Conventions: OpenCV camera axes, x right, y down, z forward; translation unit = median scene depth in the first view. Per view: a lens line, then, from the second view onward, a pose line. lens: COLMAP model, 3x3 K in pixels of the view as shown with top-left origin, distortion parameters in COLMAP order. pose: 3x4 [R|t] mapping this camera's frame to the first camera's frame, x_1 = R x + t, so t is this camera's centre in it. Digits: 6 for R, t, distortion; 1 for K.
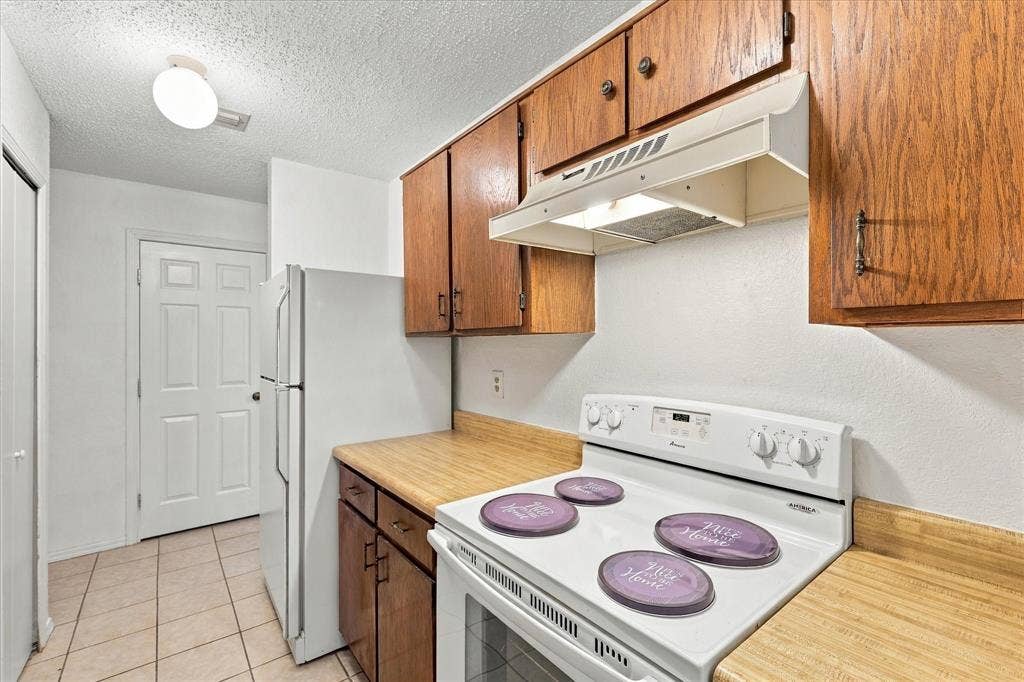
lens RADIAL K [[449.7, 0, 513.8], [0, 449.7, 338.8], [0, 0, 1]] dist [0.001760, 0.000592]
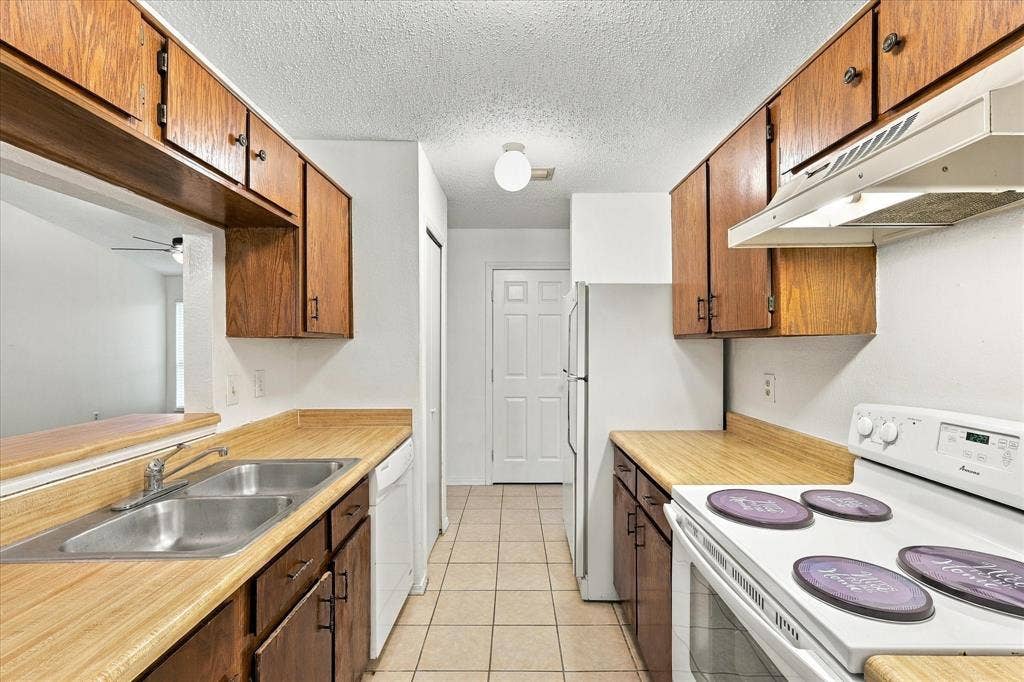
lens RADIAL K [[449.7, 0, 513.8], [0, 449.7, 338.8], [0, 0, 1]] dist [0.001760, 0.000592]
pose [[0.788056, -0.001179, -0.615603, 0.179109], [-0.000105, 0.999998, -0.002049, -0.002833], [0.615604, 0.001680, 0.788054, -0.137458]]
